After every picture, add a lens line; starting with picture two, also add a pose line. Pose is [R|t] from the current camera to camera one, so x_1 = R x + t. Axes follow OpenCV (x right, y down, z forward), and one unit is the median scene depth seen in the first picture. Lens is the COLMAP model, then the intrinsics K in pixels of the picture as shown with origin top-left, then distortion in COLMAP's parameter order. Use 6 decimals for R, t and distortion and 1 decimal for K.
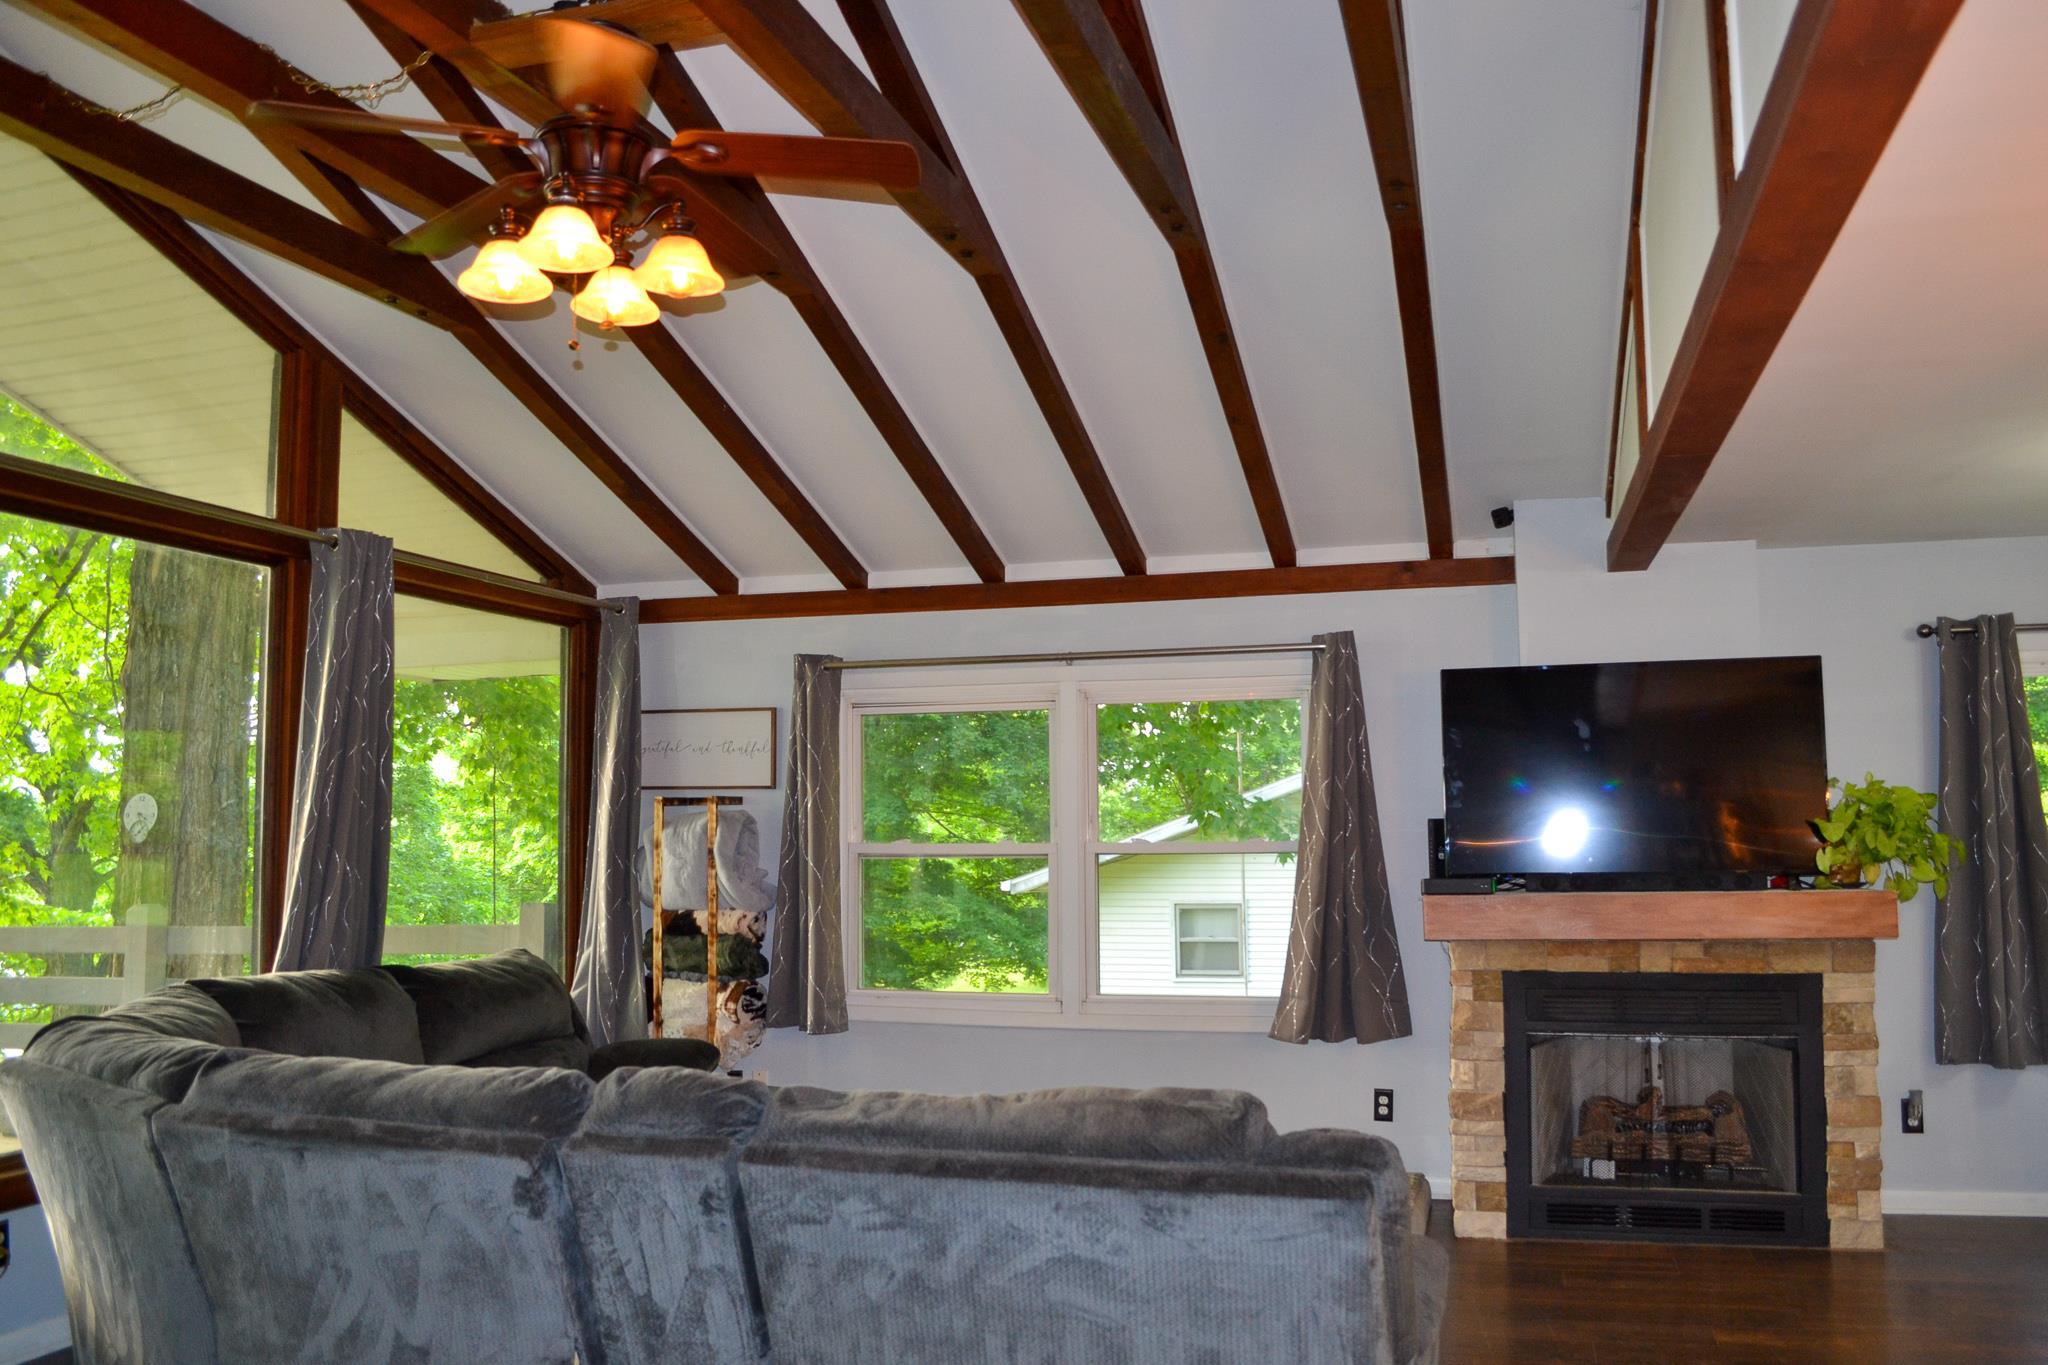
lens RADIAL K [[1656.7, 0, 1026.8], [0, 1656.7, 686.8], [0, 0, 1]] dist [-0.077084, 0.001697]
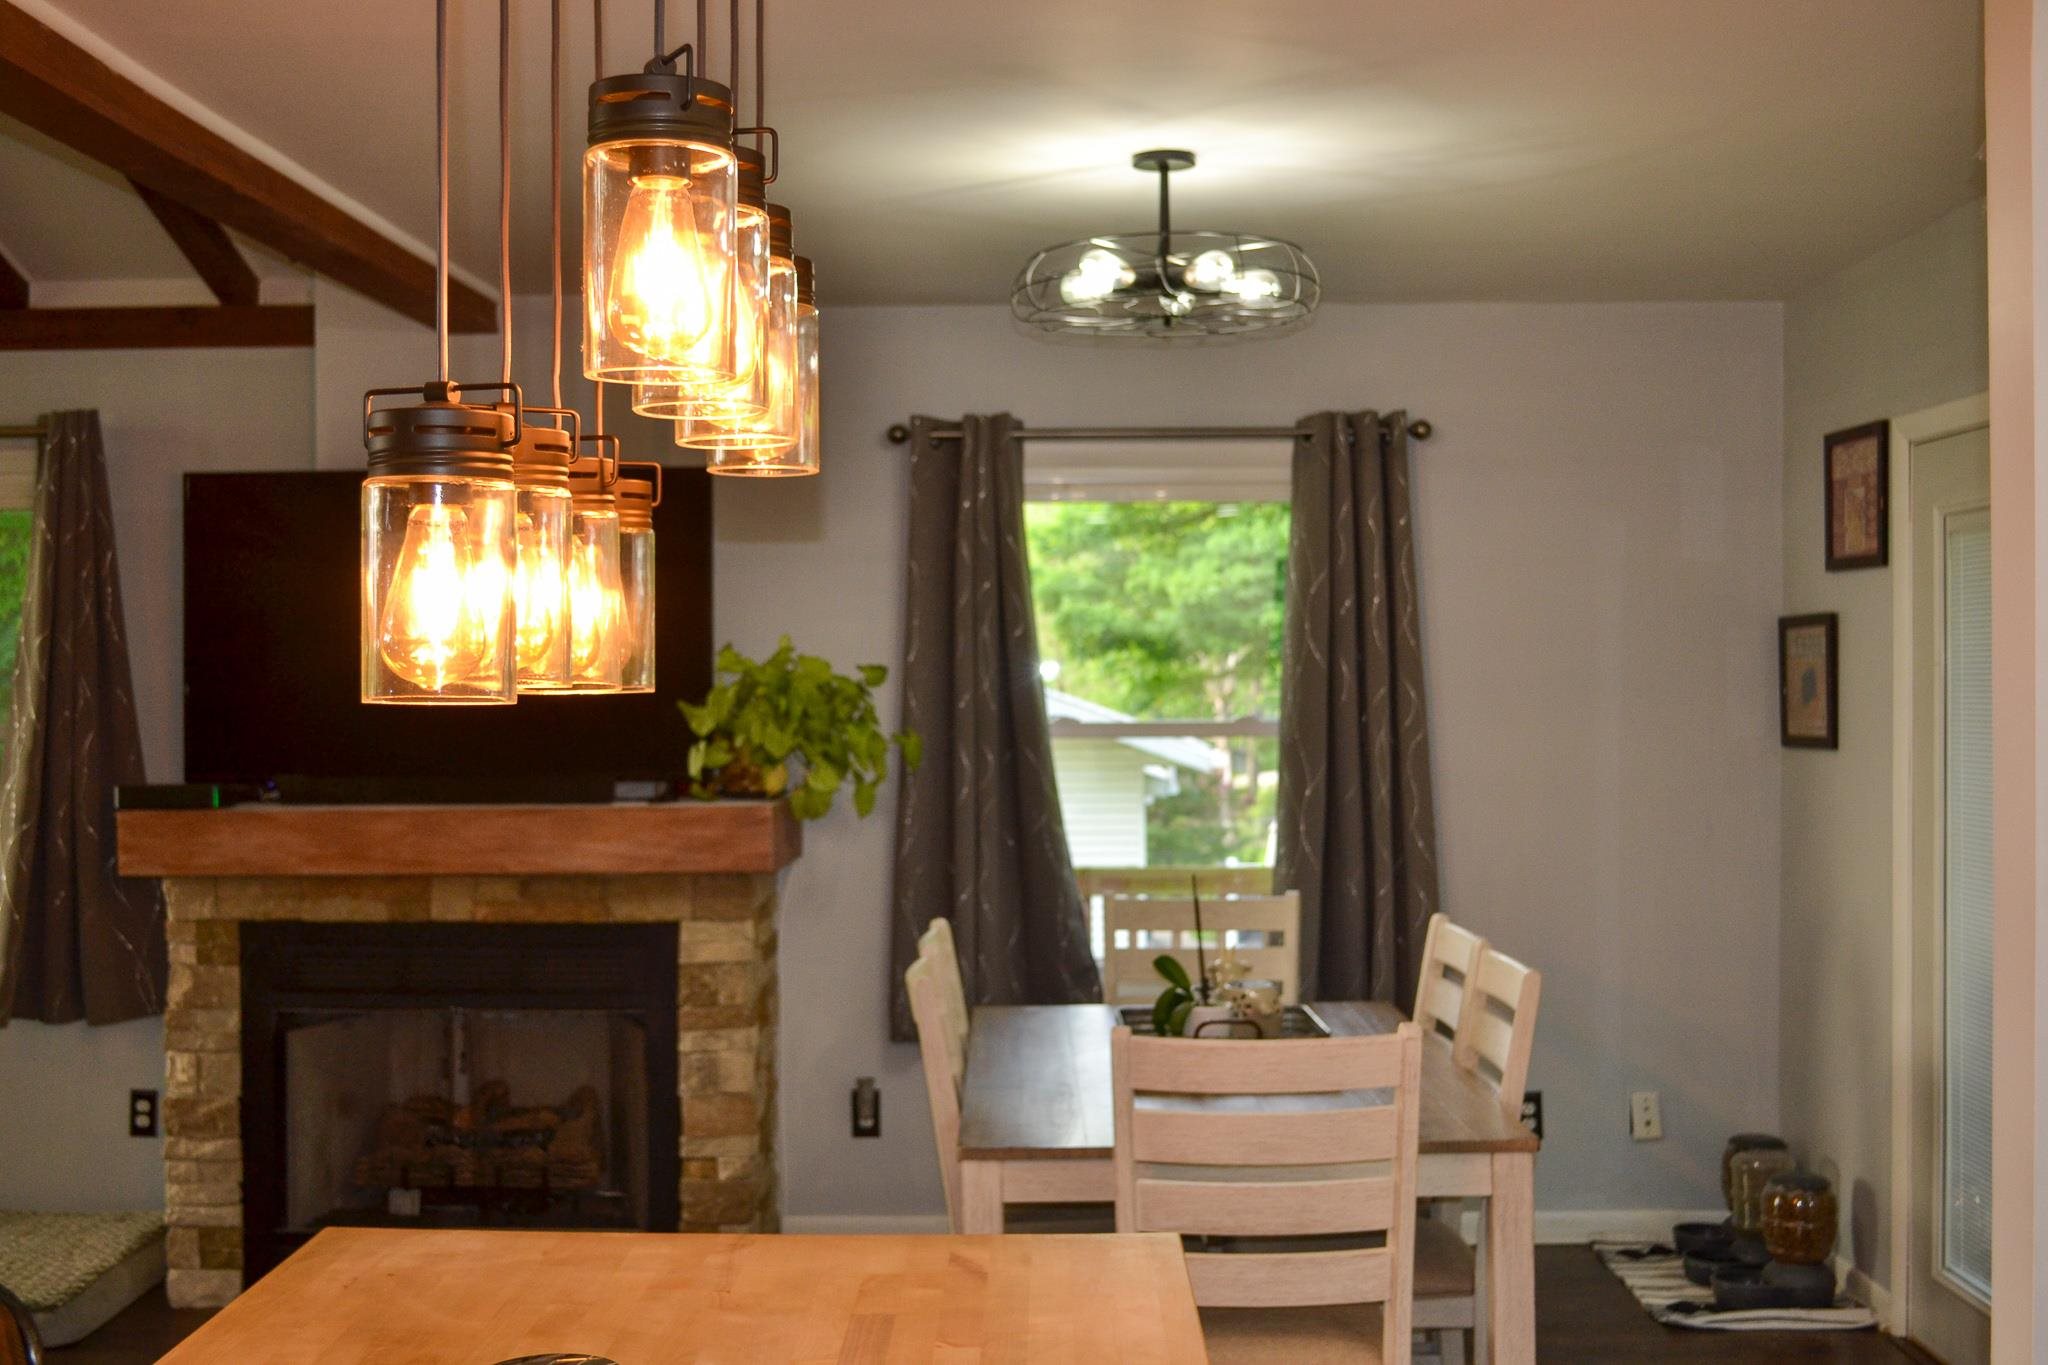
lens RADIAL K [[2350.3, 0, 1022.8], [0, 2350.3, 676.6], [0, 0, 1]] dist [-0.056558, 0.000000]
pose [[0.964481, 0.002119, 0.264142, 0.349880], [-0.025551, 0.996027, 0.085307, -0.018750], [-0.262912, -0.089026, 0.960704, -0.005660]]
